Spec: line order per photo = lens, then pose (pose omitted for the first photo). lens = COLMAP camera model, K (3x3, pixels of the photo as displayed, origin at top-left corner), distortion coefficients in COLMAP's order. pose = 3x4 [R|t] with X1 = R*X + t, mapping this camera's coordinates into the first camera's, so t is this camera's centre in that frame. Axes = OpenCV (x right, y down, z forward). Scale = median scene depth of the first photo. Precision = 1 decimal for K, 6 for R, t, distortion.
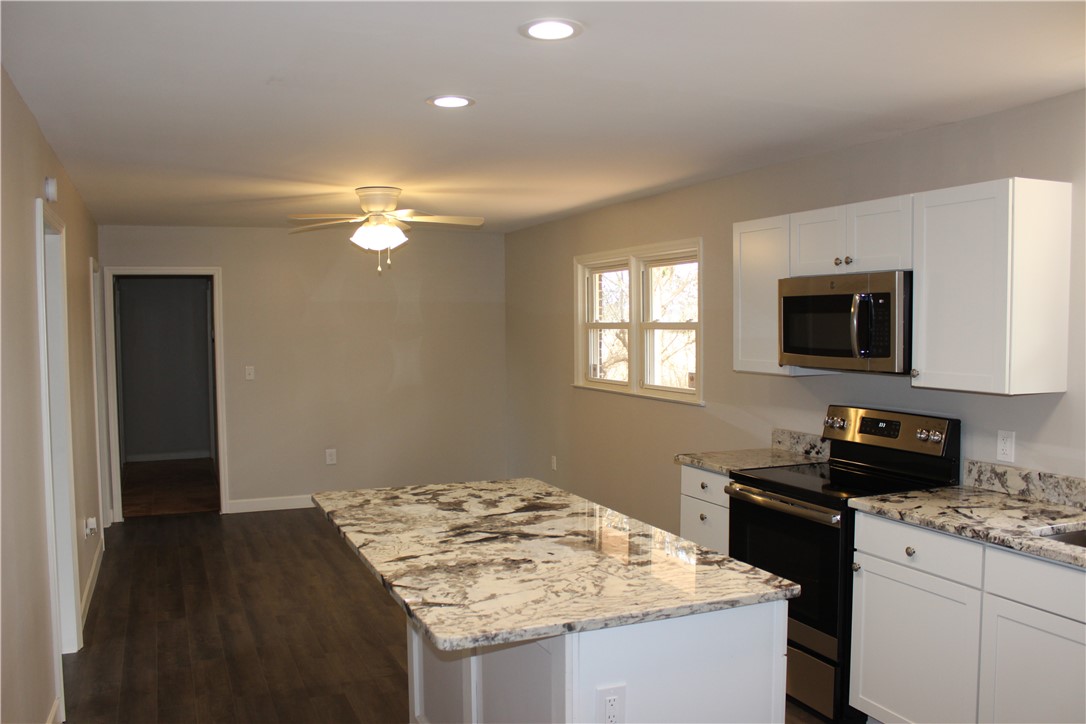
lens RADIAL K [[947.0, 0, 539.1], [0, 947.0, 381.2], [0, 0, 1]] dist [-0.117238, 0.146951]
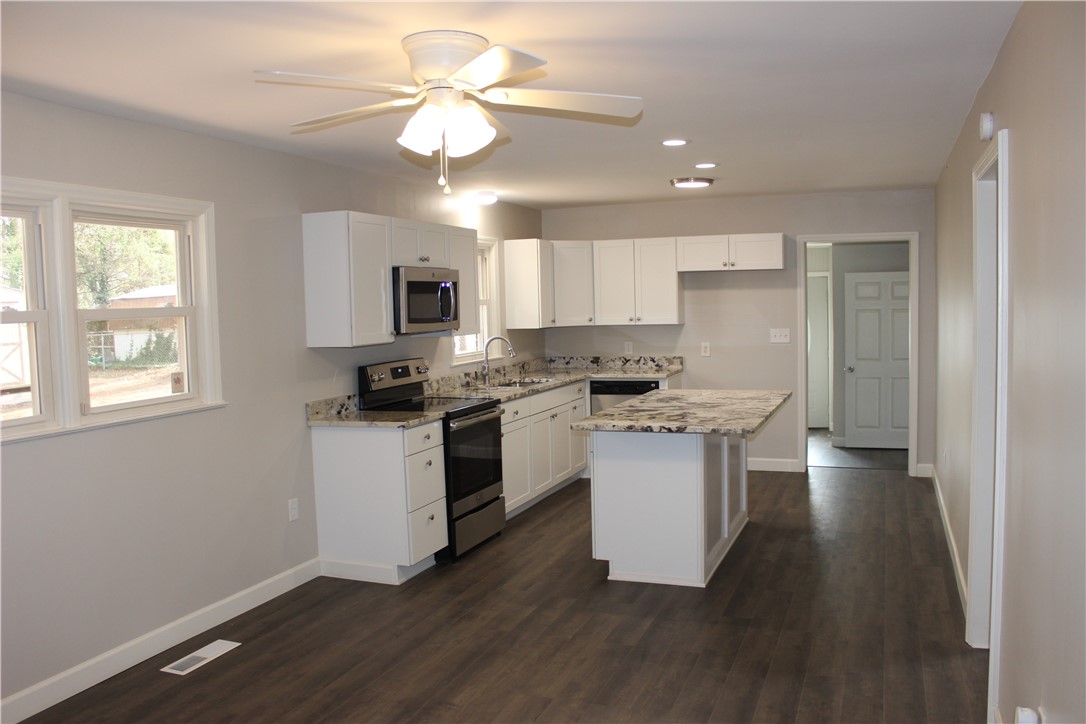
lens RADIAL K [[947.0, 0, 539.1], [0, 947.0, 381.2], [0, 0, 1]] dist [-0.117238, 0.146951]
pose [[-0.736910, -0.027757, 0.675421, -0.739124], [0.075839, 0.989454, 0.123405, -0.095681], [-0.671724, 0.142162, -0.727033, 1.774819]]
